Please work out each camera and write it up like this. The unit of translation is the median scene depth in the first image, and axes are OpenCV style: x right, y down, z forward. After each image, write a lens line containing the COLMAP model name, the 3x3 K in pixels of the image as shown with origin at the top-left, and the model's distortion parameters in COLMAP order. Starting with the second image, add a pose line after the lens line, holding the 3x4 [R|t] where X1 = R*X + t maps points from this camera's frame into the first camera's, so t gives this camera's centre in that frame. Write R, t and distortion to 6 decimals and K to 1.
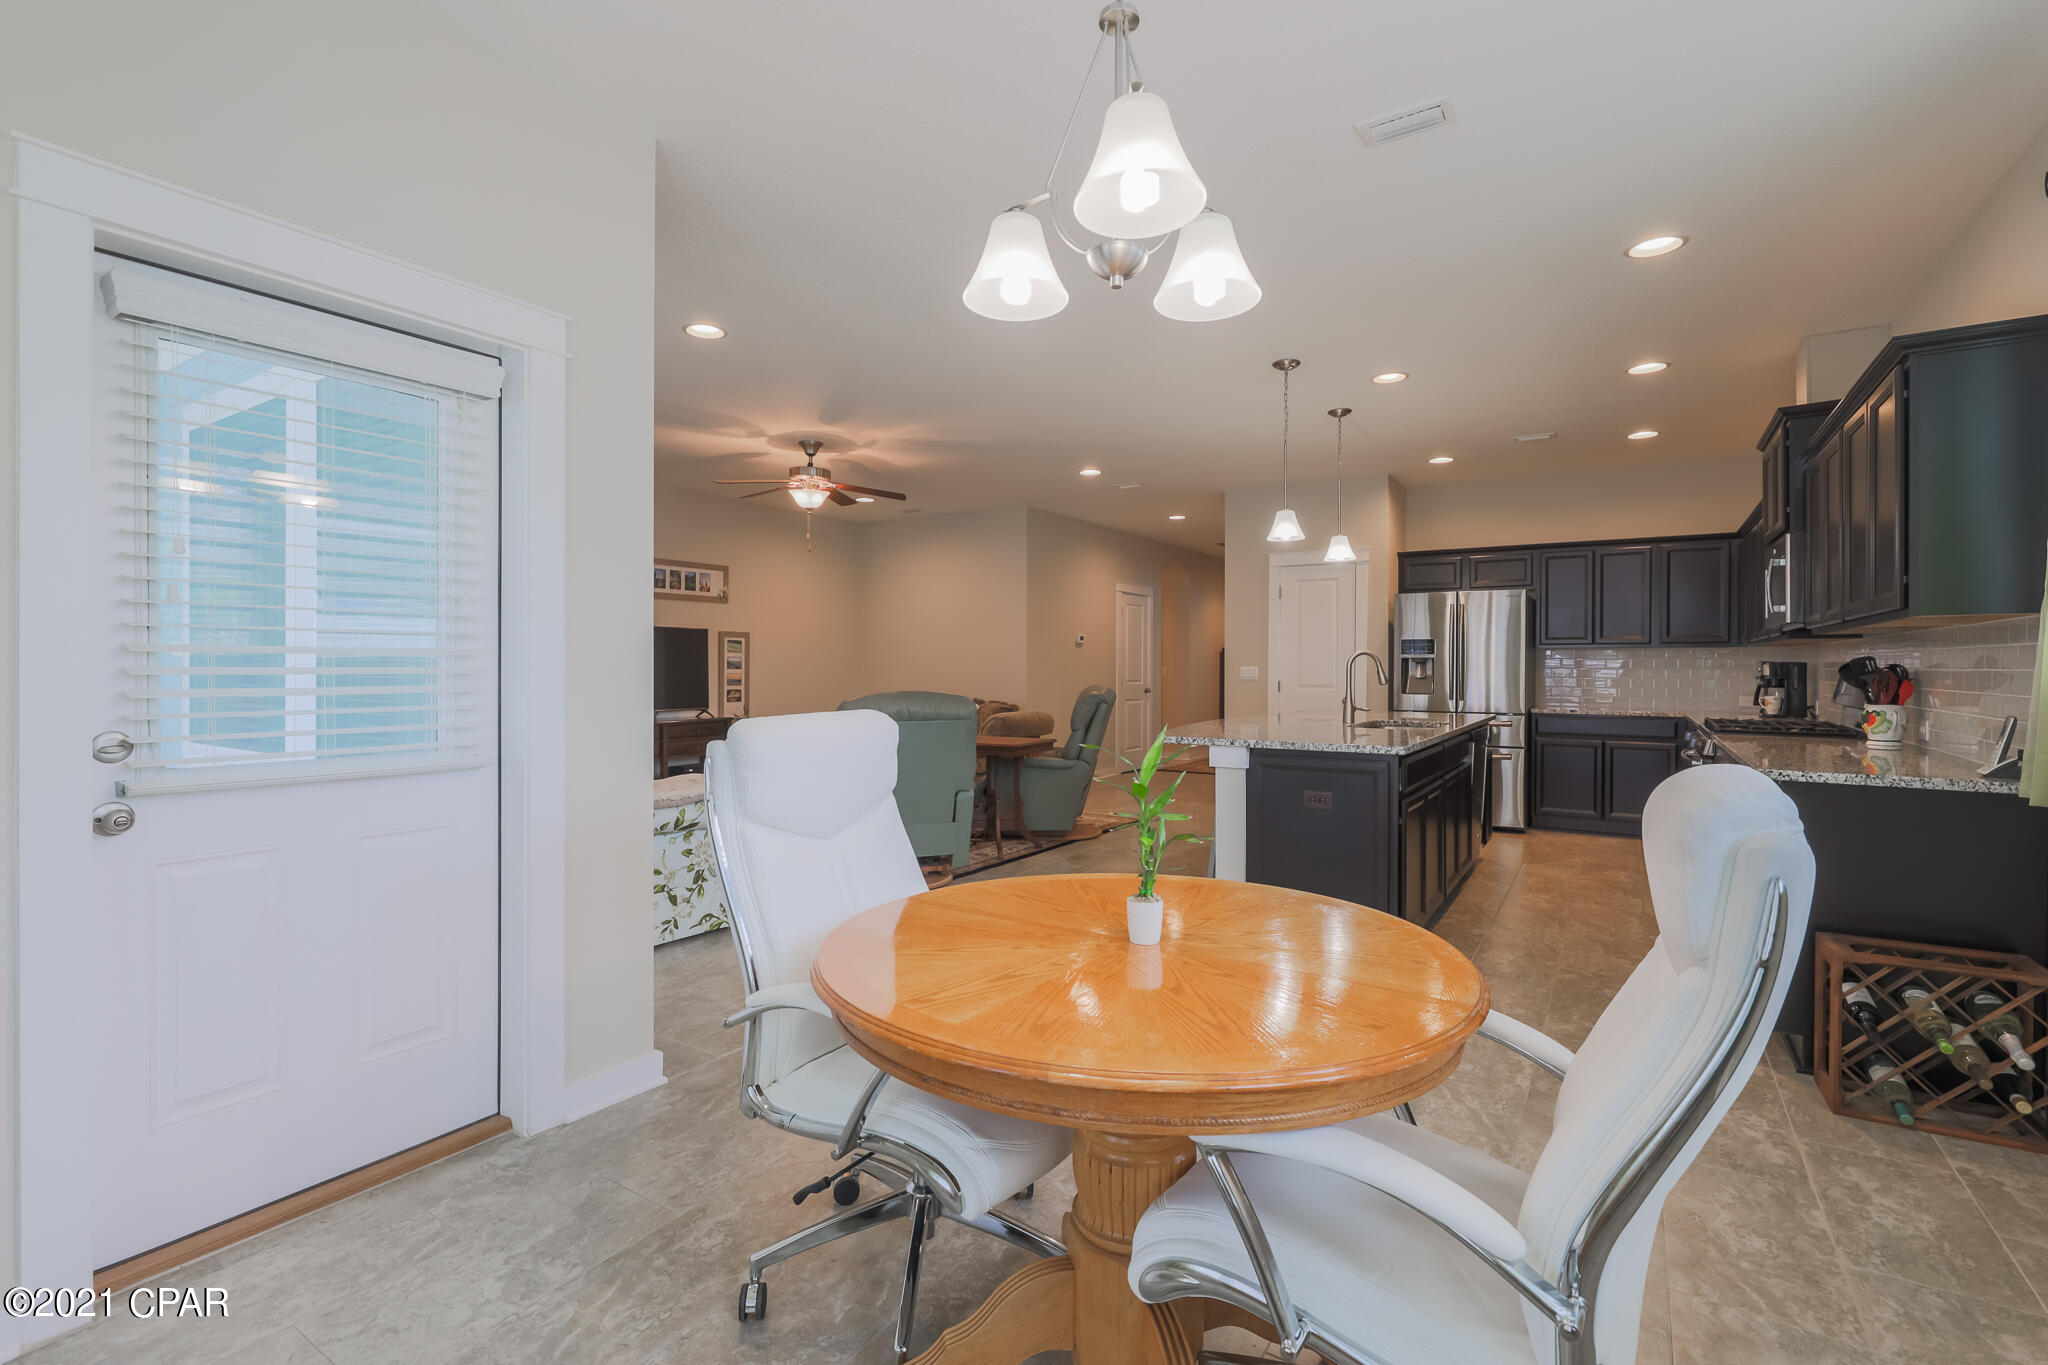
lens RADIAL K [[917.7, 0, 1021.8], [0, 917.7, 671.4], [0, 0, 1]] dist [-0.002872, 0.000183]
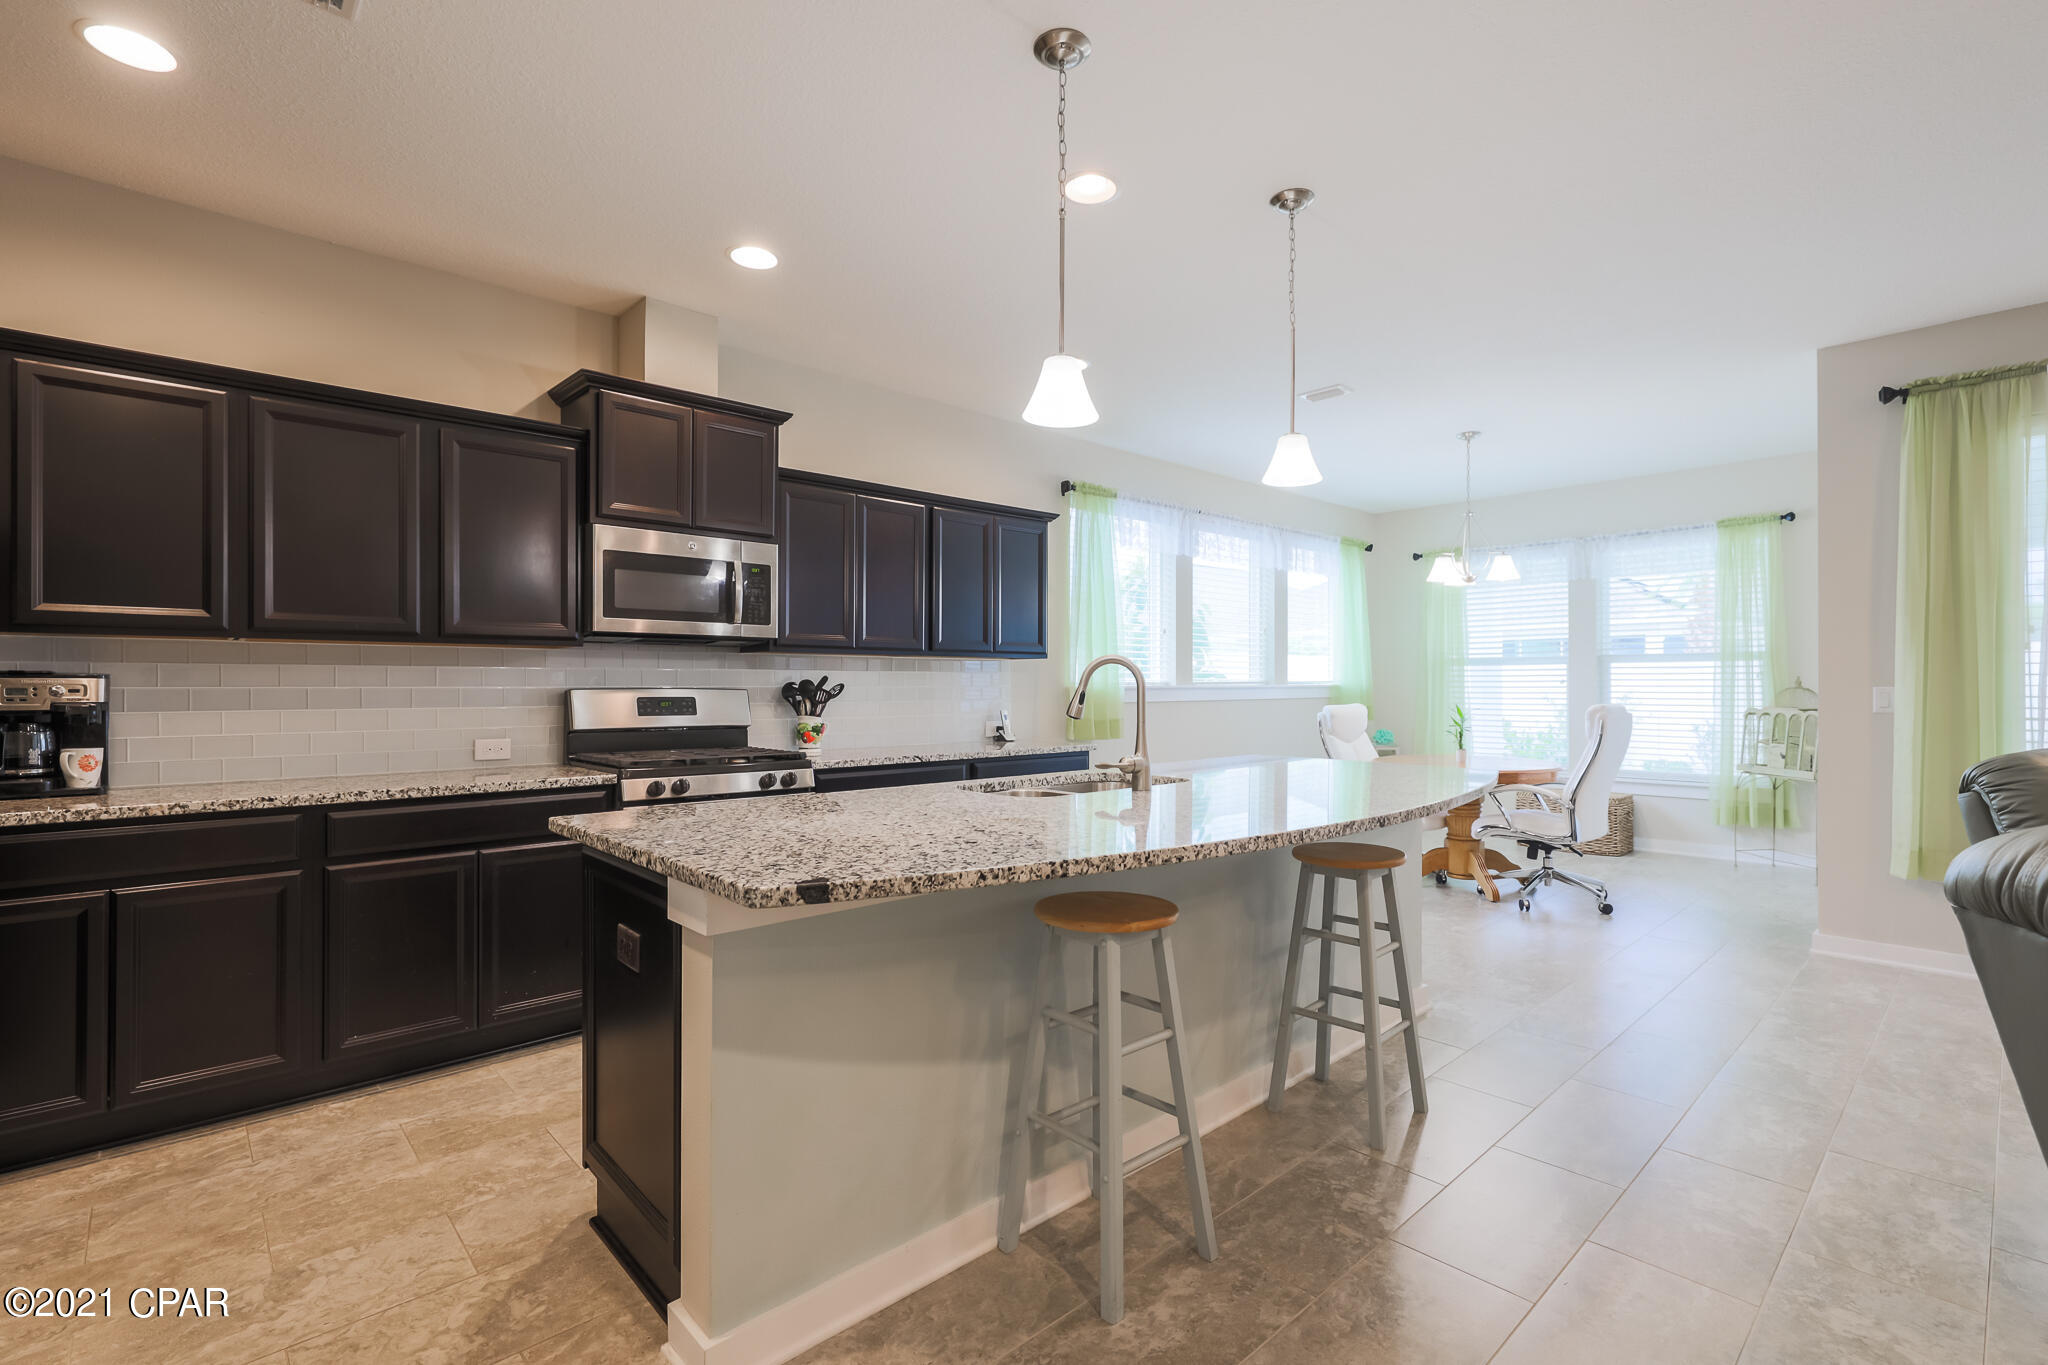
lens RADIAL K [[917.7, 0, 1048.2], [0, 917.7, 684.4], [0, 0, 1]] dist [-0.002872, 0.000183]
pose [[-0.973124, 0.001896, 0.230275, 0.226491], [0.002164, 0.999997, 0.000913, -0.003564], [-0.230273, 0.001387, -0.973125, 1.217244]]
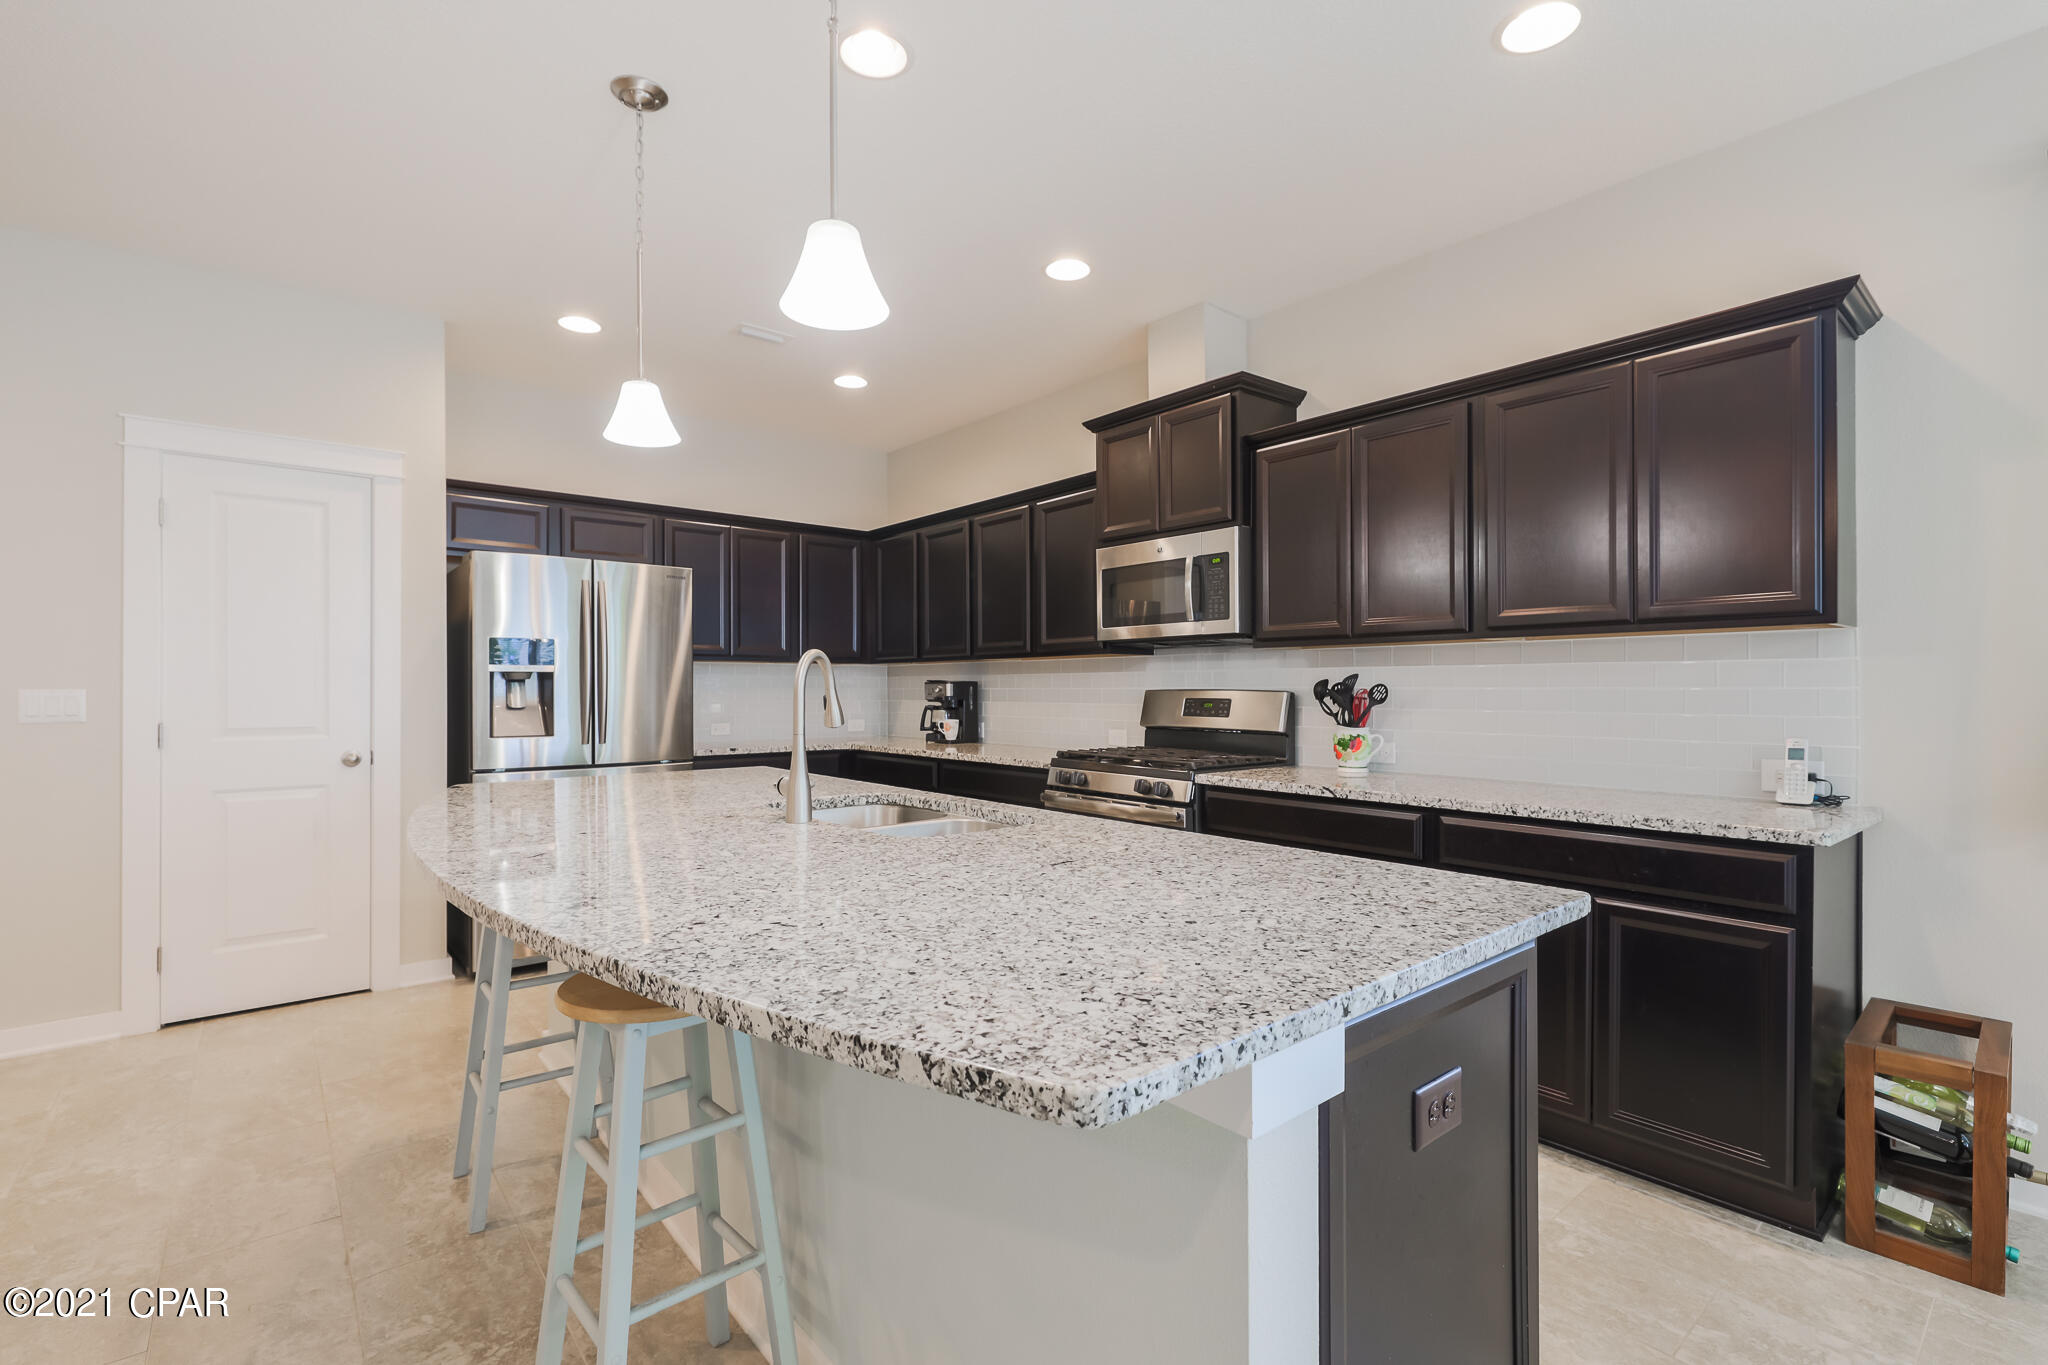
lens RADIAL K [[917.7, 0, 1009.7], [0, 917.7, 676.3], [0, 0, 1]] dist [-0.002872, 0.000183]
pose [[0.295372, 0.007789, 0.955351, -0.009794], [0.008098, 0.999910, -0.010656, -0.004278], [-0.955348, 0.010884, 0.295282, 0.625628]]
